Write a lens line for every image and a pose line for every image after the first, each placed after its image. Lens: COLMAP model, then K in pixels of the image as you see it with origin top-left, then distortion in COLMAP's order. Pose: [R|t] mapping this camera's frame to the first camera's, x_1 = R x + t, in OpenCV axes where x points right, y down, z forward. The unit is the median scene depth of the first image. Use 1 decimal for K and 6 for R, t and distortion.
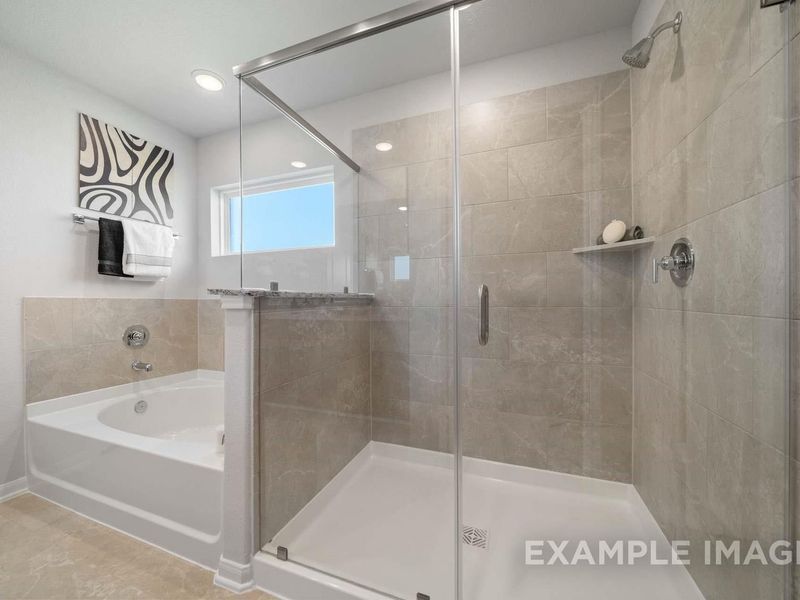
lens RADIAL K [[322.7, 0, 391.1], [0, 322.7, 301.4], [0, 0, 1]] dist [-0.001286, -0.000406]
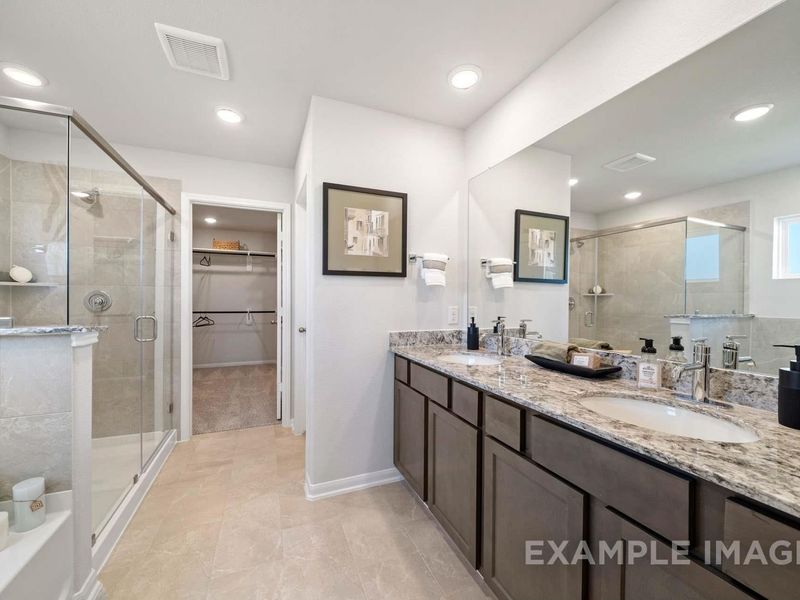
lens RADIAL K [[322.7, 0, 391.1], [0, 322.7, 301.4], [0, 0, 1]] dist [-0.001286, -0.000406]
pose [[-0.685639, -0.003198, 0.727935, -1.532891], [0.002797, 0.999971, 0.007028, -0.098878], [-0.727936, 0.006855, -0.685610, 0.778777]]
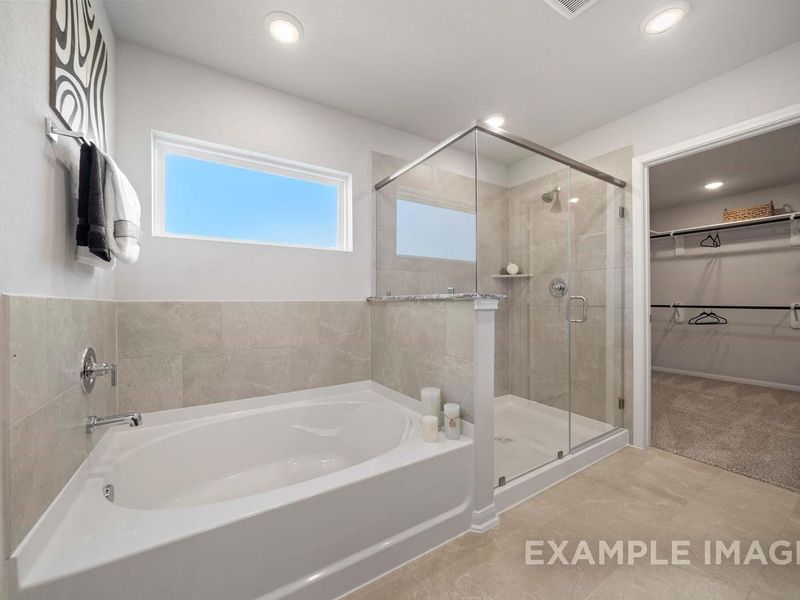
lens RADIAL K [[315.2, 0, 391.0], [0, 315.2, 300.9], [0, 0, 1]] dist [-0.004203, -0.000293]
pose [[0.602065, 0.005335, 0.798429, -1.338843], [0.004468, 0.999940, -0.010051, -0.000230], [-0.798435, 0.009618, 0.602005, 0.423389]]
